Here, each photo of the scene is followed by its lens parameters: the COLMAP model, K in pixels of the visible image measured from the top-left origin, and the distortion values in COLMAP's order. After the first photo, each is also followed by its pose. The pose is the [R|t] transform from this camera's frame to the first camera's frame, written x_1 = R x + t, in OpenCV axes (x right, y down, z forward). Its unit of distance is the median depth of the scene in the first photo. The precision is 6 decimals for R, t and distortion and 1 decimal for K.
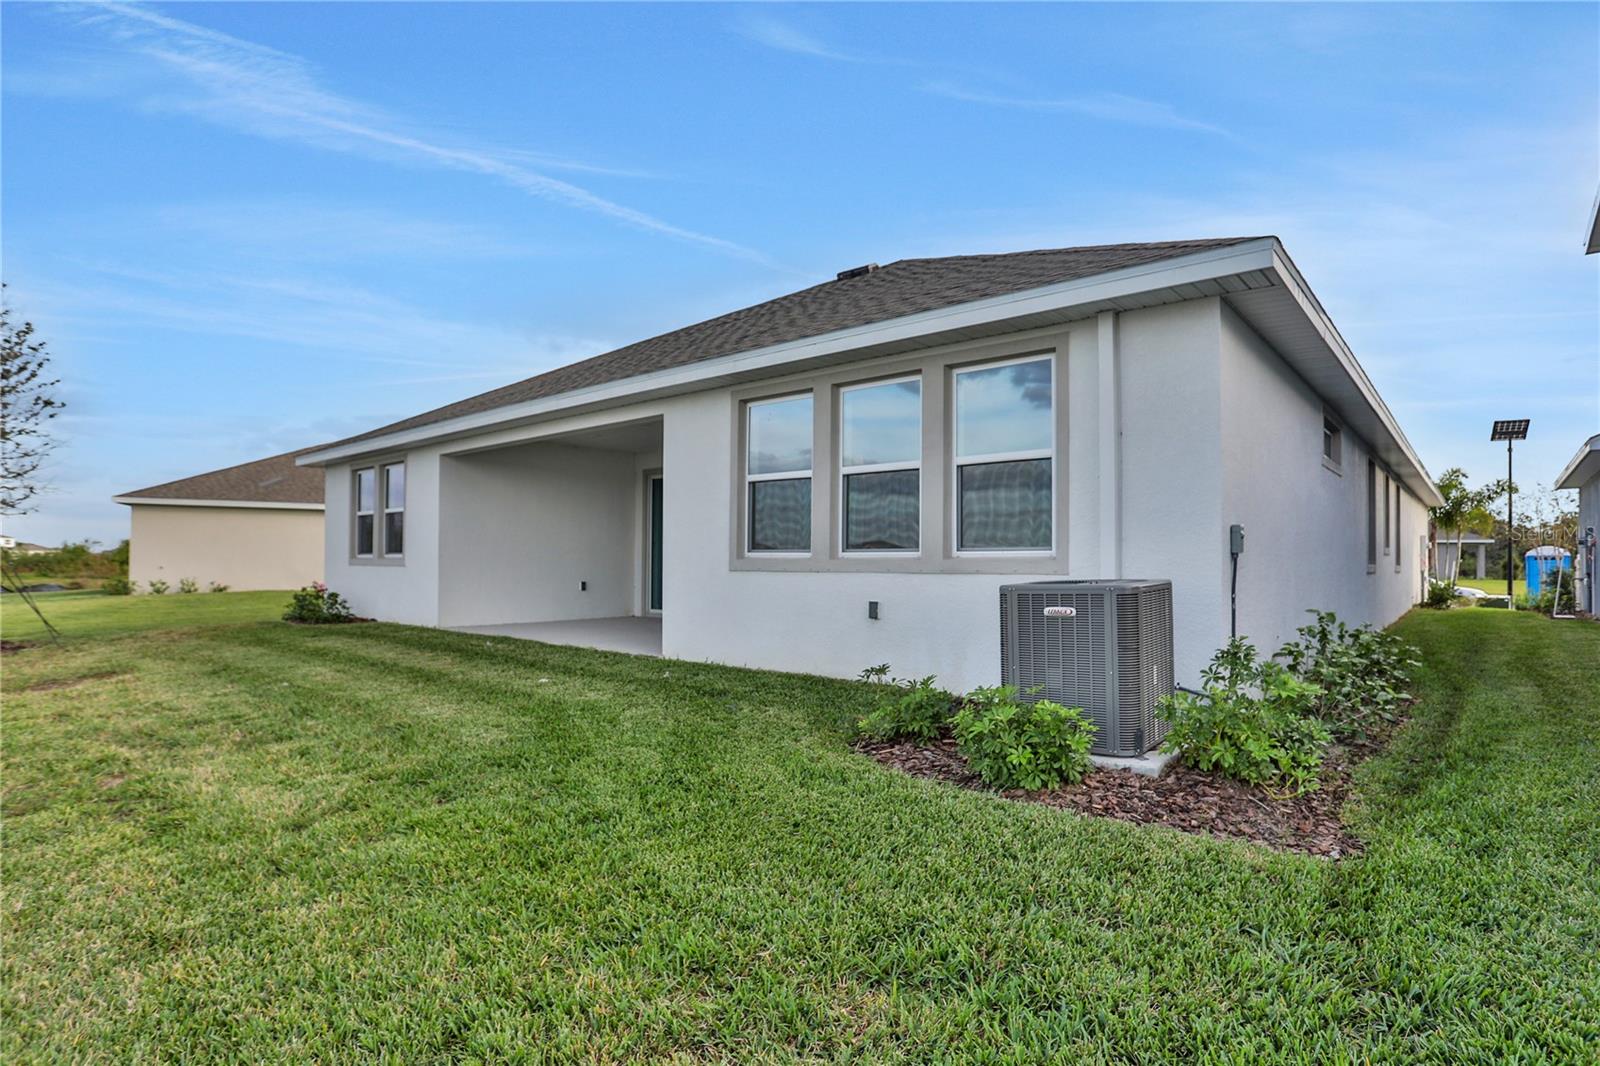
lens RADIAL K [[822.2, 0, 800.0], [0, 822.2, 533.0], [0, 0, 1]] dist [-0.000846, 0.001256]
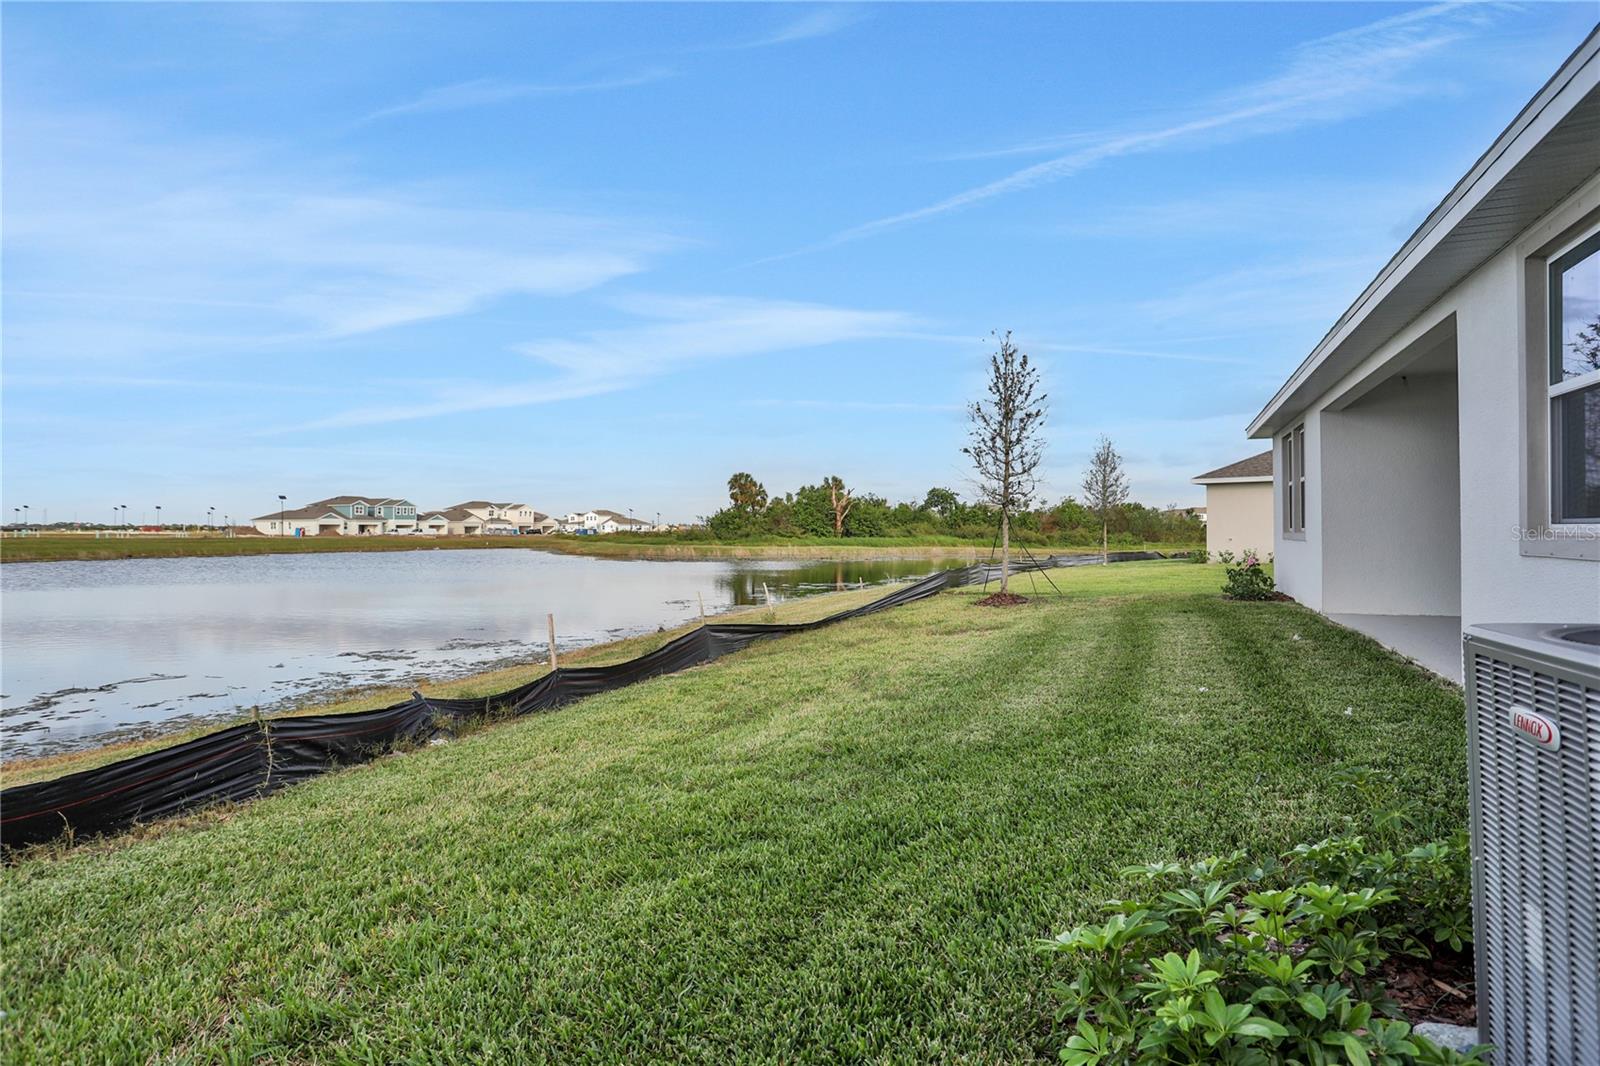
lens RADIAL K [[822.2, 0, 800.0], [0, 822.2, 533.0], [0, 0, 1]] dist [-0.000846, 0.001256]
pose [[0.326677, -0.007499, -0.945106, 0.294480], [0.042867, 0.999057, 0.006890, 0.004556], [0.944163, -0.042764, 0.326691, 0.356719]]
